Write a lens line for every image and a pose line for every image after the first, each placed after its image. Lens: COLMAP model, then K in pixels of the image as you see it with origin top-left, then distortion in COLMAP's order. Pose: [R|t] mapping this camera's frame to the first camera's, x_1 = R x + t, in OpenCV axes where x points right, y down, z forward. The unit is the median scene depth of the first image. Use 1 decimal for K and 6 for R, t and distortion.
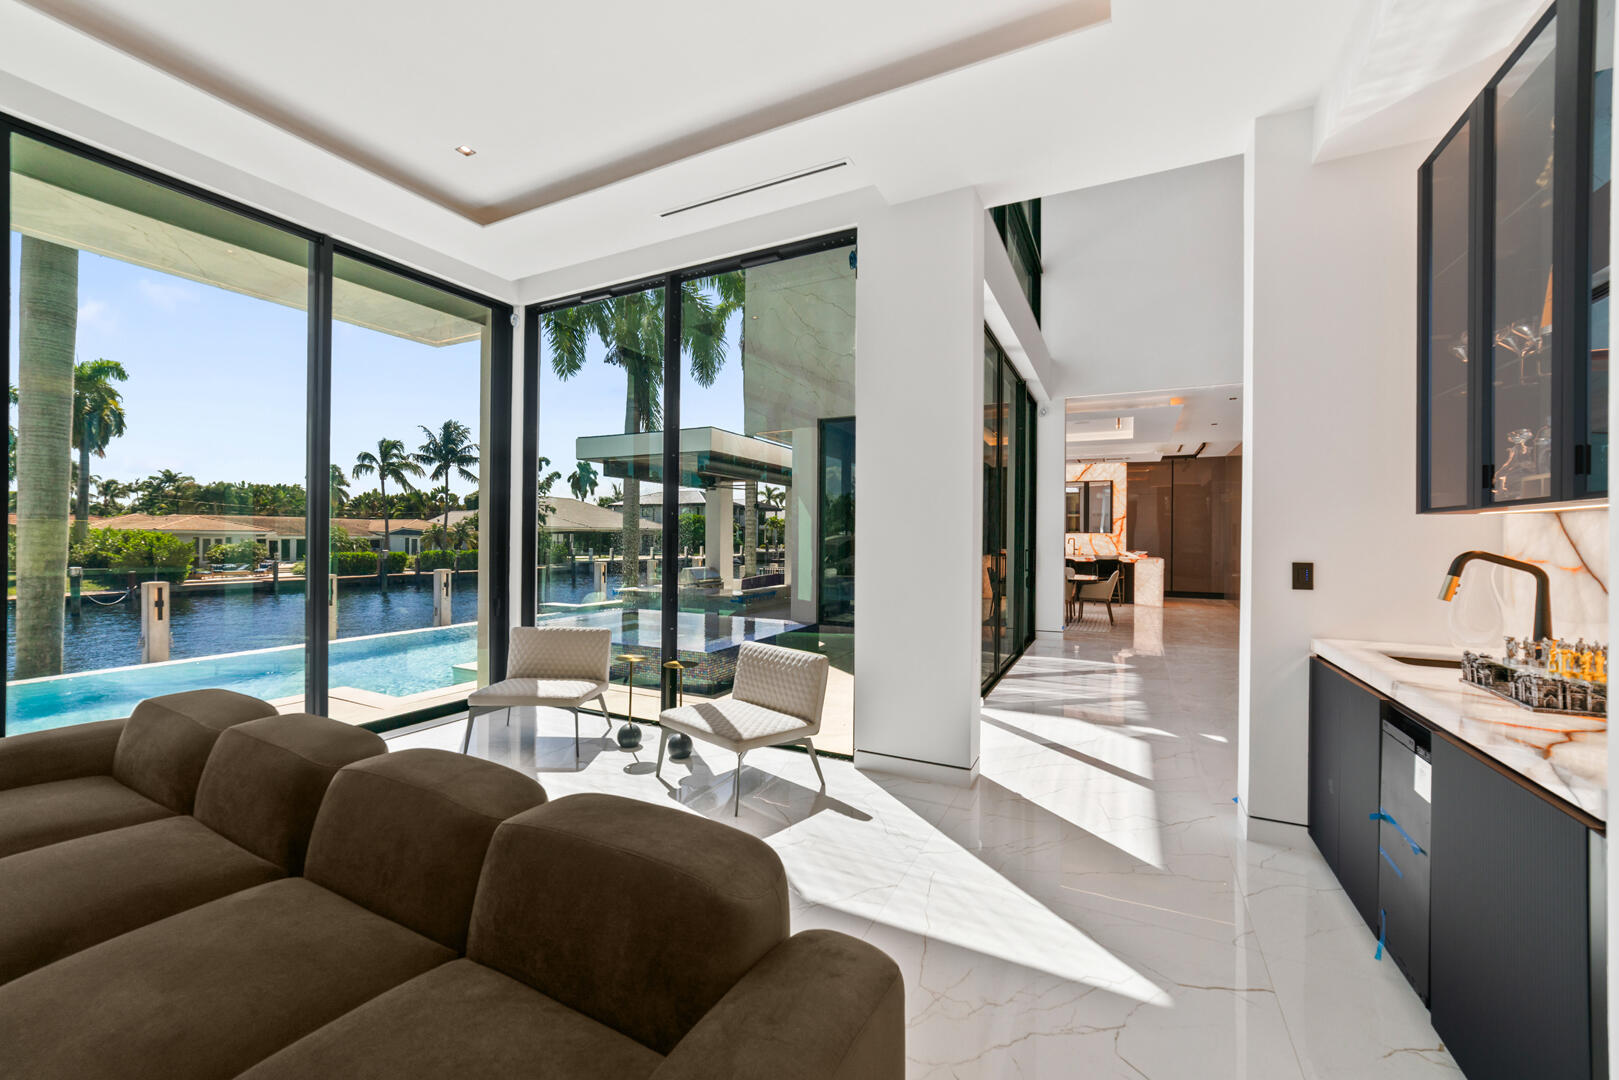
lens RADIAL K [[626.7, 0, 802.5], [0, 626.7, 542.3], [0, 0, 1]] dist [-0.013321, 0.000002]
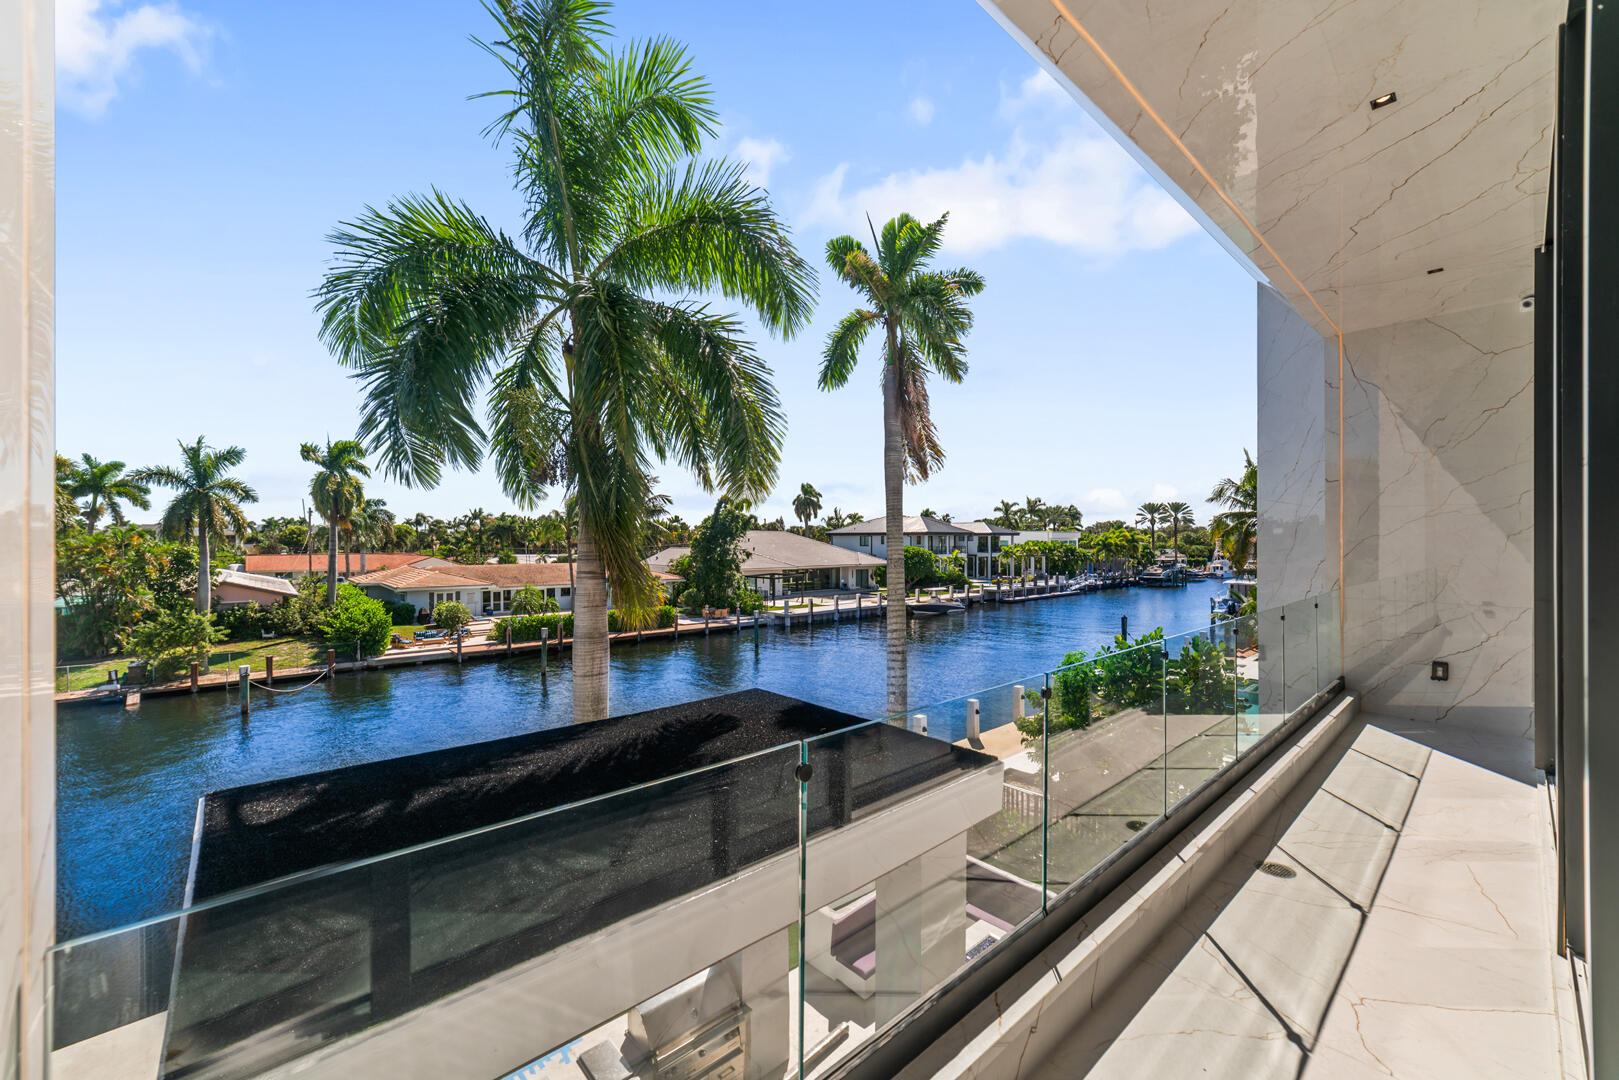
lens RADIAL K [[626.7, 0, 802.5], [0, 626.7, 542.3], [0, 0, 1]] dist [-0.013321, 0.000002]
pose [[0.929266, -0.006924, -0.369347, 0.017549], [0.003976, 0.999954, -0.008743, -0.076913], [0.369391, 0.006656, 0.929250, 0.217542]]
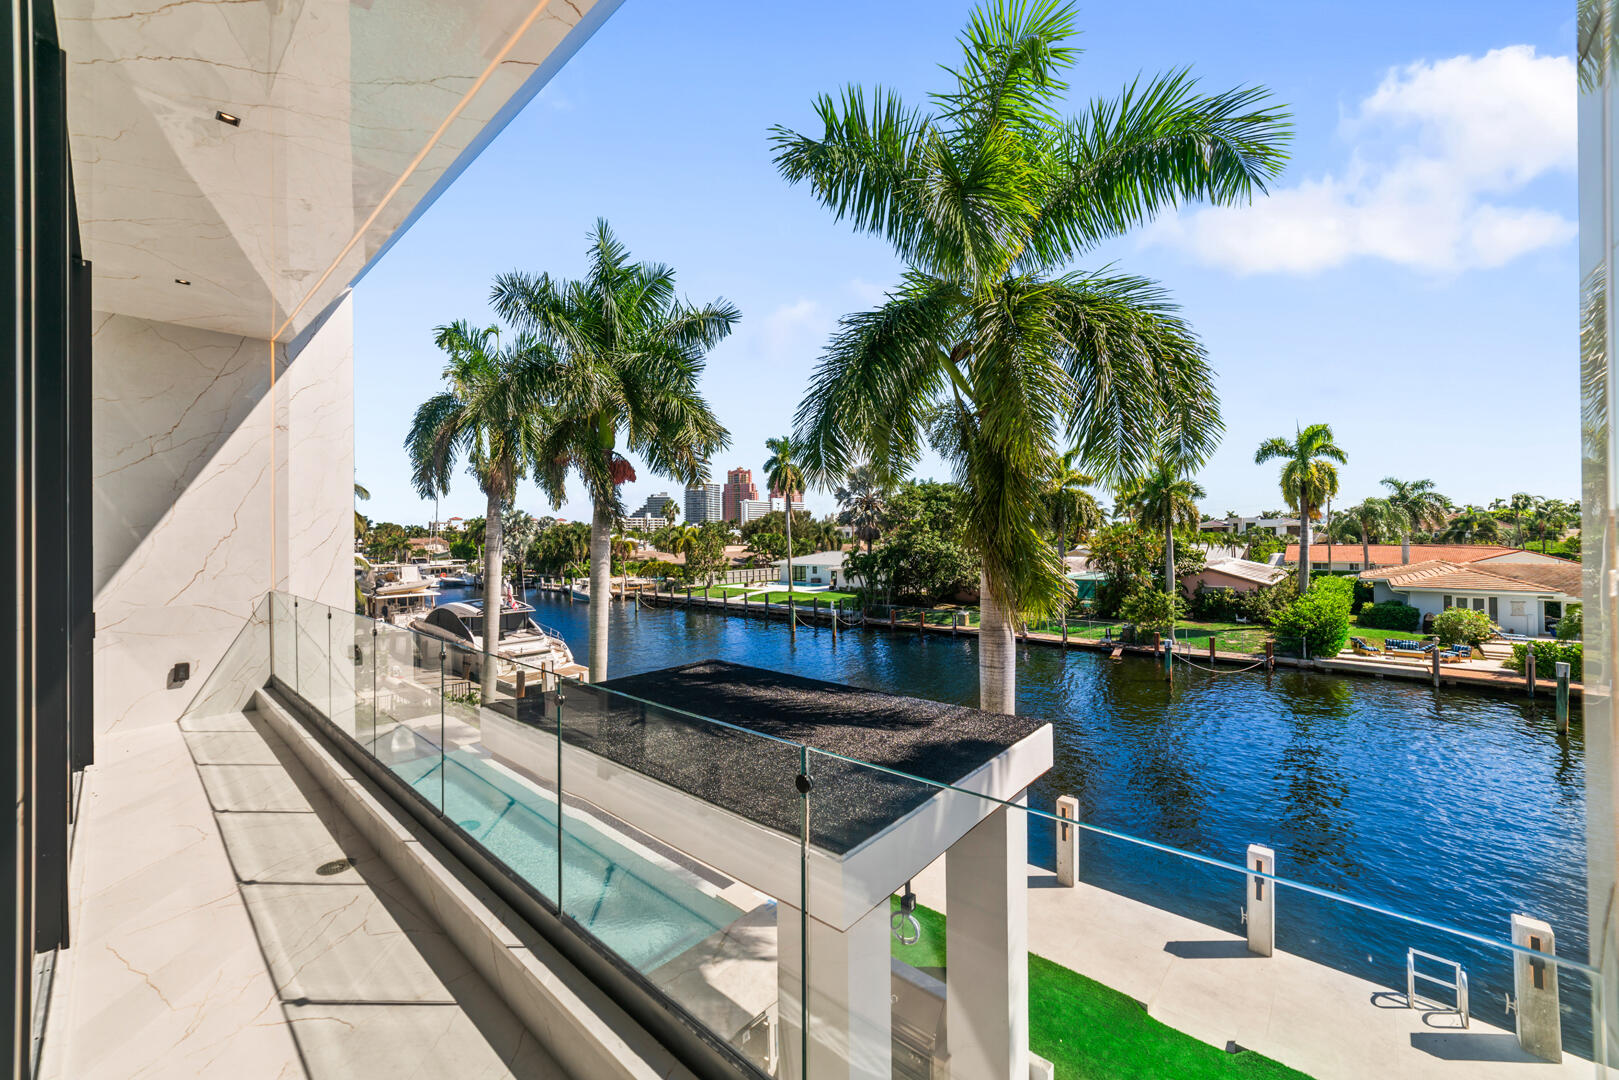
lens RADIAL K [[637.7, 0, 805.8], [0, 637.7, 508.7], [0, 0, 1]] dist [-0.018868, 0.000085]
pose [[-0.254922, -0.045093, -0.965910, 0.084953], [-0.004413, 0.998956, -0.045471, -0.078440], [0.966952, -0.007329, -0.254855, 0.346666]]
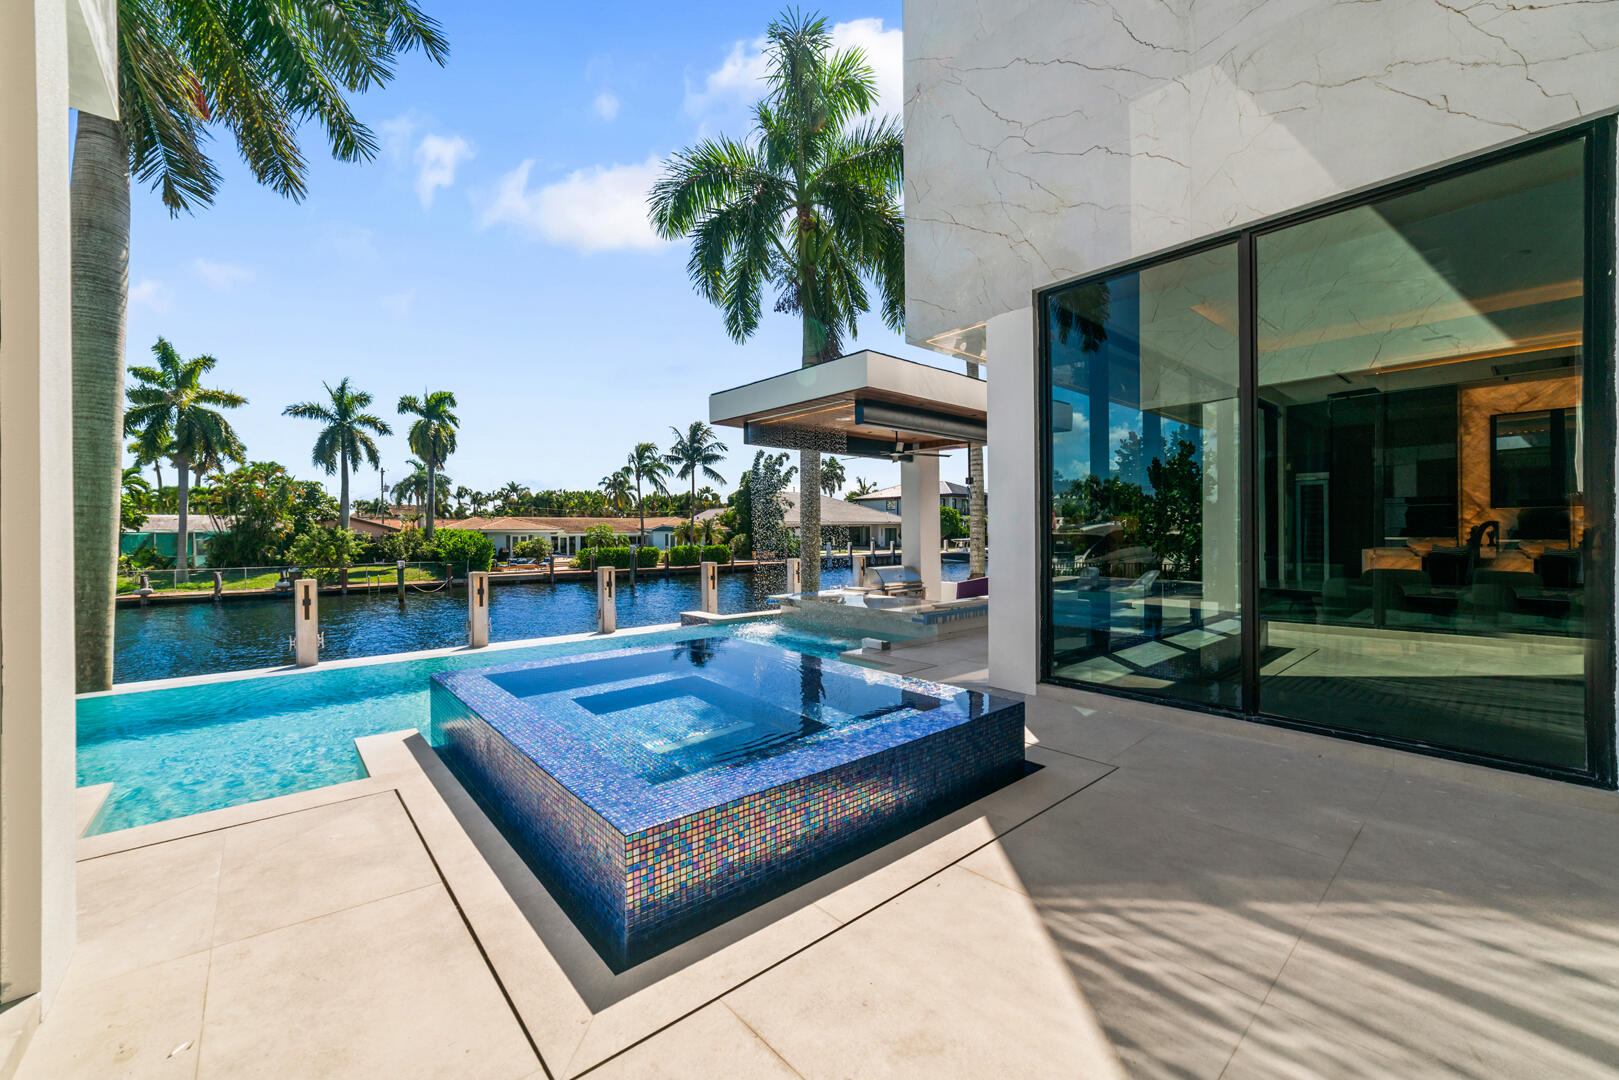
lens RADIAL K [[633.2, 0, 809.5], [0, 633.2, 540.0], [0, 0, 1]] dist [-0.020644, 0.000029]
pose [[0.925860, -0.007914, -0.377785, 0.010043], [0.010012, 0.999943, 0.003590, 0.001807], [0.377735, -0.007106, 0.925886, 0.097156]]
